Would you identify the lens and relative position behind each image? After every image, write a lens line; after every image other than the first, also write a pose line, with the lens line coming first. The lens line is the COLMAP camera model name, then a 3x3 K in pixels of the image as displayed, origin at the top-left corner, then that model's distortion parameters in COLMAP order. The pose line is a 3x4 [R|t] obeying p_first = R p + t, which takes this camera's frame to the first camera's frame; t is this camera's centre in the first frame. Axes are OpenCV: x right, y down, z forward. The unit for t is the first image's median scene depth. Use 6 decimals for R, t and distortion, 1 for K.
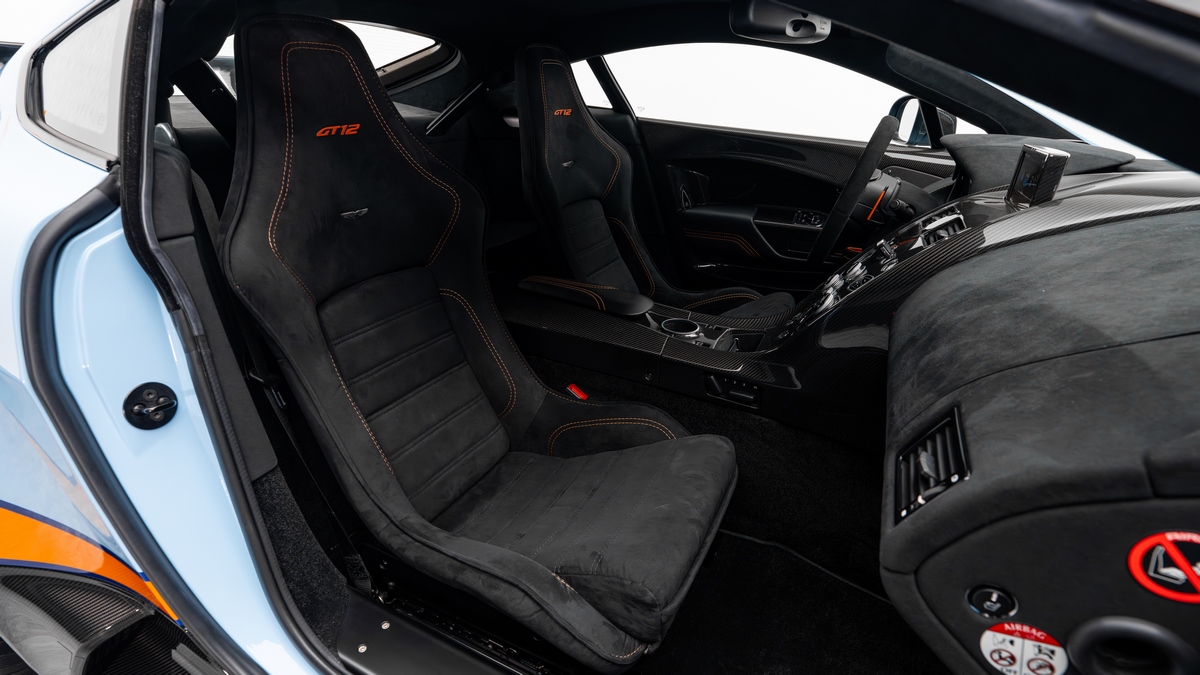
lens RADIAL K [[557.9, 0, 600.0], [0, 557.9, 337.5], [0, 0, 1]] dist [-0.072235, 0.027177]
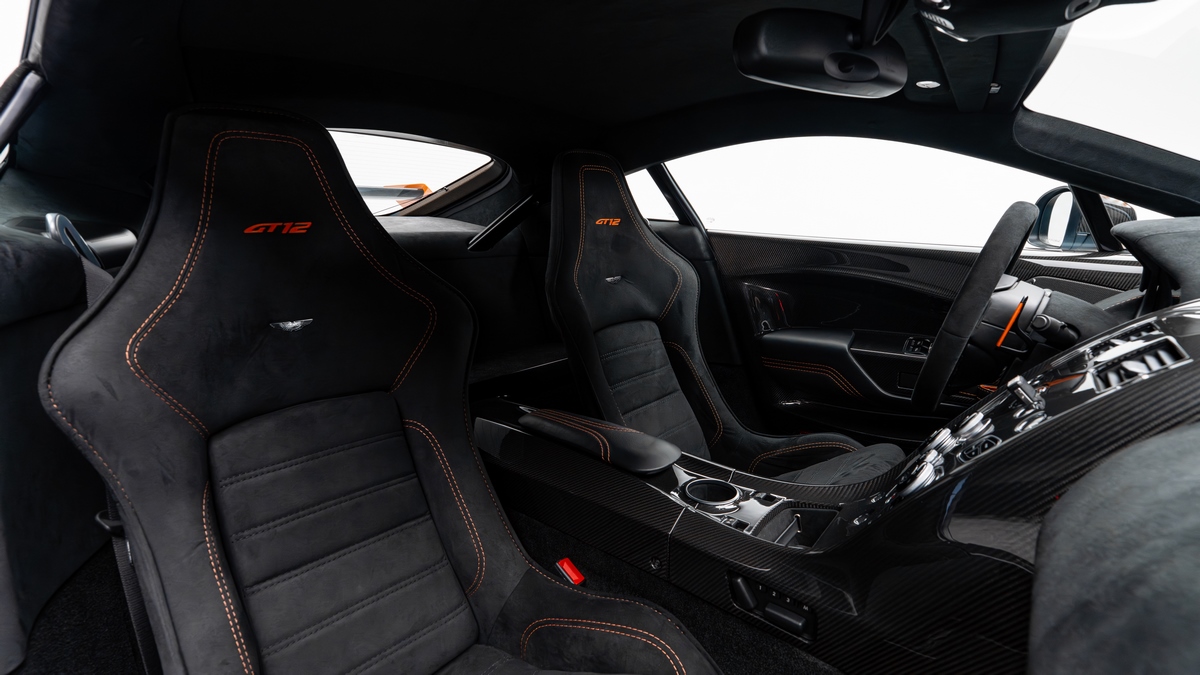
lens RADIAL K [[557.9, 0, 600.0], [0, 557.9, 337.5], [0, 0, 1]] dist [-0.072235, 0.027177]
pose [[0.973661, 0.018019, -0.227287, 0.166267], [-0.068812, 0.973611, -0.217593, -0.048728], [0.217368, 0.227502, 0.949207, 0.267913]]
